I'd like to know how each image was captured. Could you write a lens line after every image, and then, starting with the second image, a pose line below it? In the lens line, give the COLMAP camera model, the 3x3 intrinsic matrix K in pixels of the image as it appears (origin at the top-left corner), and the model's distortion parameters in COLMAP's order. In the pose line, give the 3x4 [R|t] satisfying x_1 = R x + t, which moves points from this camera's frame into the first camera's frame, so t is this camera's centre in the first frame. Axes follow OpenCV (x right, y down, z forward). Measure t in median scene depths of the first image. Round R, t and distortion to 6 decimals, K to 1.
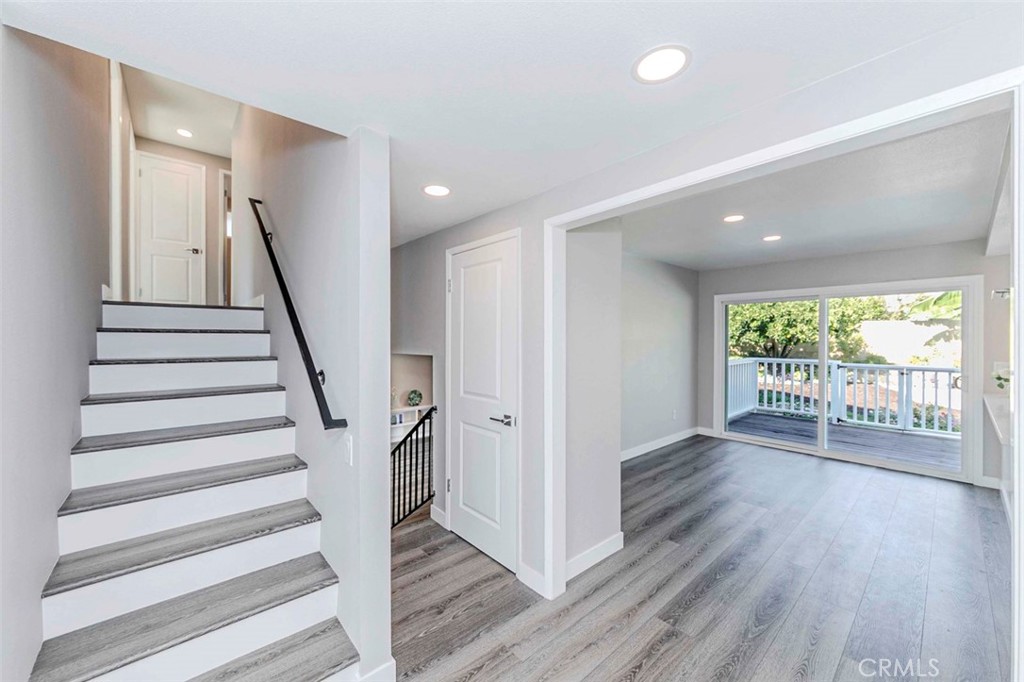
lens RADIAL K [[410.0, 0, 469.4], [0, 410.0, 338.1], [0, 0, 1]] dist [-0.010271, 0.000082]
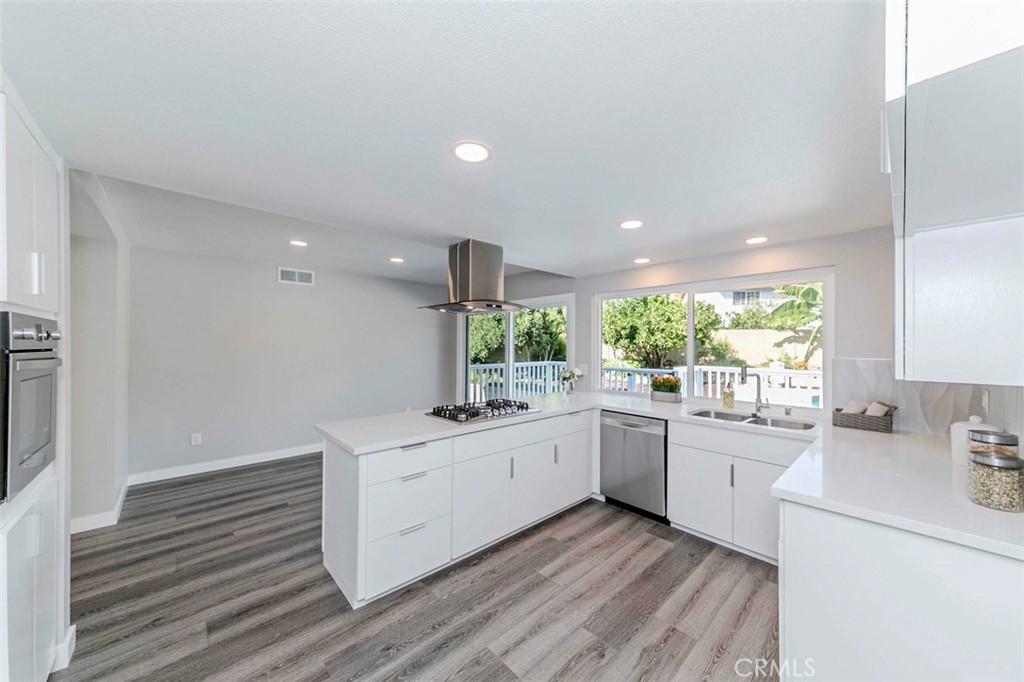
lens RADIAL K [[378.5, 0, 527.6], [0, 378.5, 339.5], [0, 0, 1]] dist [-0.000755, 0.001165]
pose [[0.997780, 0.001157, 0.066592, 0.372987], [-0.000311, 0.999919, -0.012720, -0.000139], [-0.066601, 0.012671, 0.997699, -0.042298]]
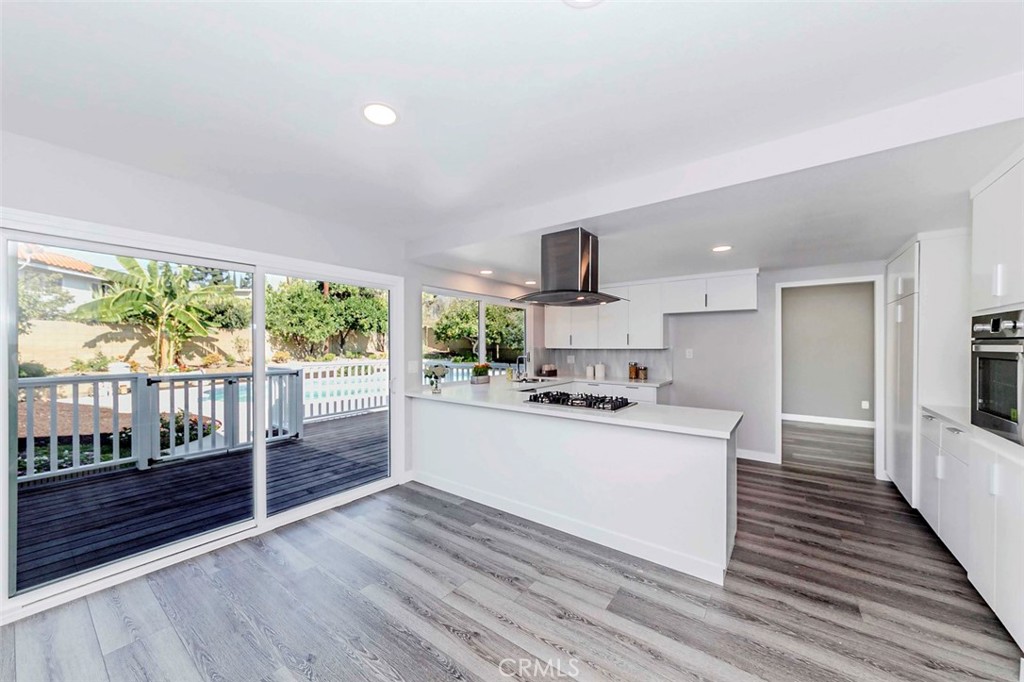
lens RADIAL K [[378.5, 0, 488.8], [0, 378.5, 350.1], [0, 0, 1]] dist [-0.000755, 0.001165]
pose [[-0.214574, -0.018192, 0.976538, 0.099609], [0.001381, 0.999820, 0.018930, 0.003411], [-0.976707, 0.005411, -0.214510, 0.356692]]
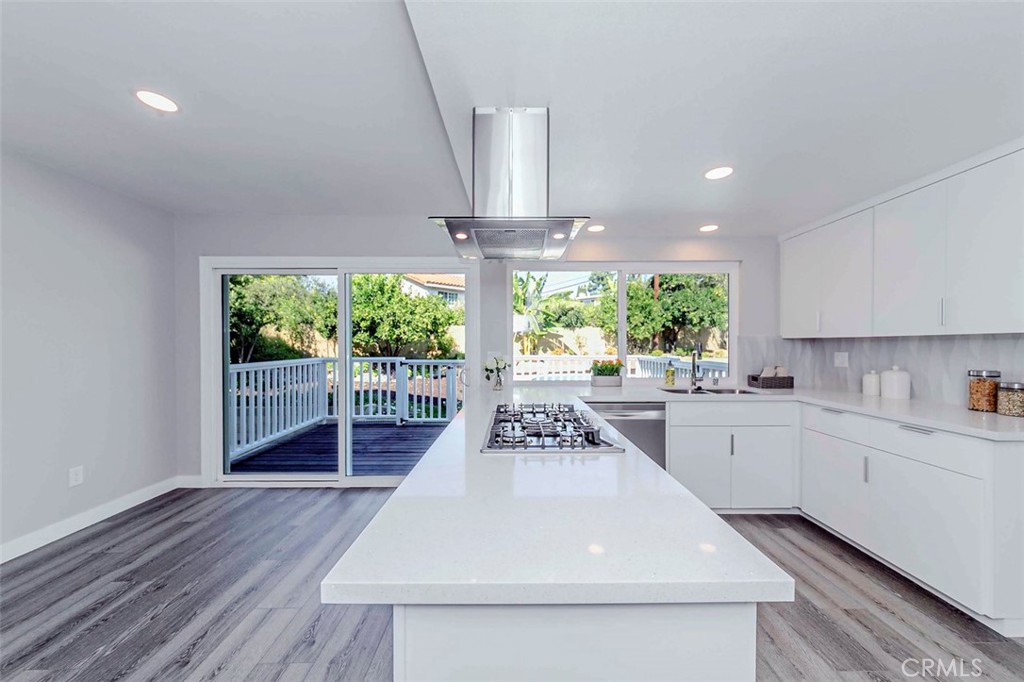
lens RADIAL K [[378.5, 0, 520.8], [0, 378.5, 345.7], [0, 0, 1]] dist [-0.000755, 0.001165]
pose [[0.628095, -0.009093, 0.778084, 0.234031], [0.004956, 0.999958, 0.007686, 0.013643], [-0.778121, -0.000971, 0.628113, 0.137336]]
